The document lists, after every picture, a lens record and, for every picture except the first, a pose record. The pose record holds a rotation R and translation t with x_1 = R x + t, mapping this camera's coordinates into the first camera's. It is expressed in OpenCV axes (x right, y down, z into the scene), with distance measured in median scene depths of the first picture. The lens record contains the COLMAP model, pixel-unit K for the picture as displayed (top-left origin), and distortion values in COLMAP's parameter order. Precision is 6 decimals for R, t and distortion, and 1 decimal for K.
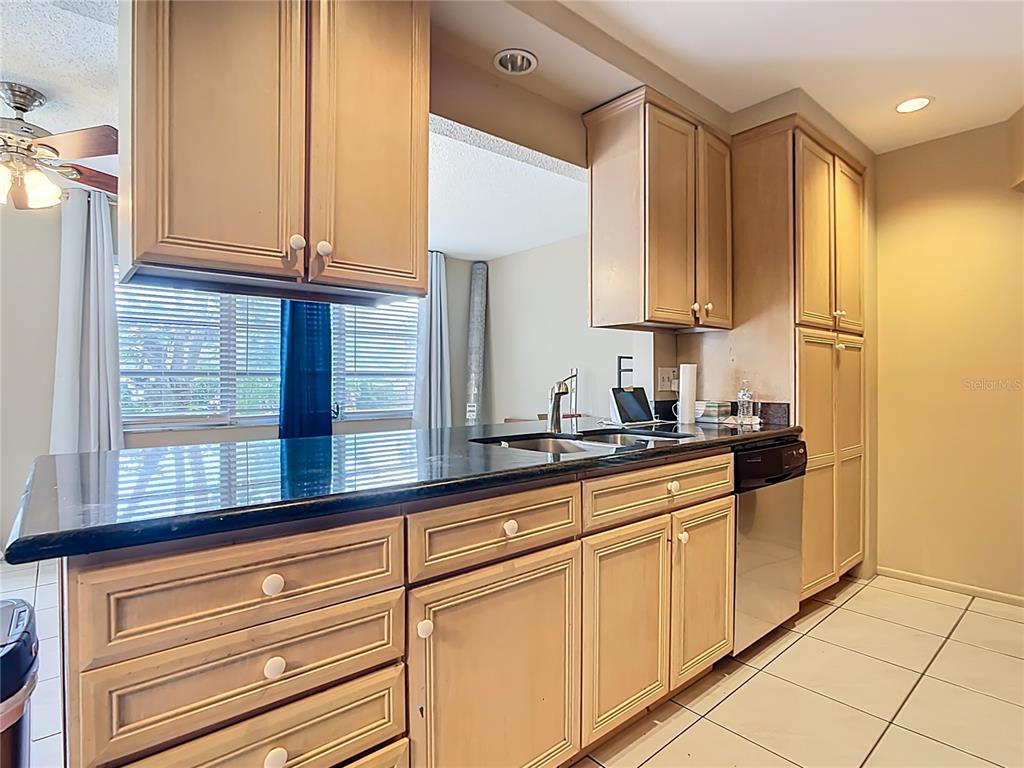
lens RADIAL K [[532.8, 0, 512.0], [0, 532.8, 384.0], [0, 0, 1]] dist [-0.020716, 0.001133]
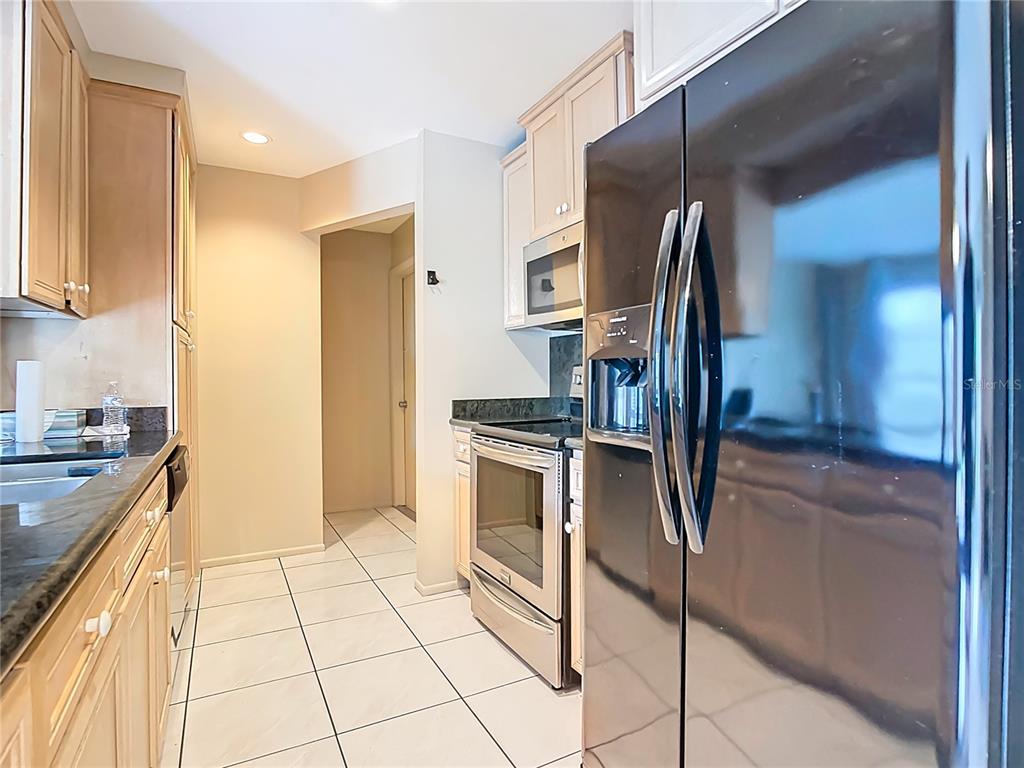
lens RADIAL K [[532.8, 0, 512.0], [0, 532.8, 384.0], [0, 0, 1]] dist [-0.020716, 0.001133]
pose [[0.243437, -0.008860, 0.969876, -0.225888], [0.010993, 0.999919, 0.006375, -0.002451], [-0.969854, 0.009110, 0.243515, 0.204969]]
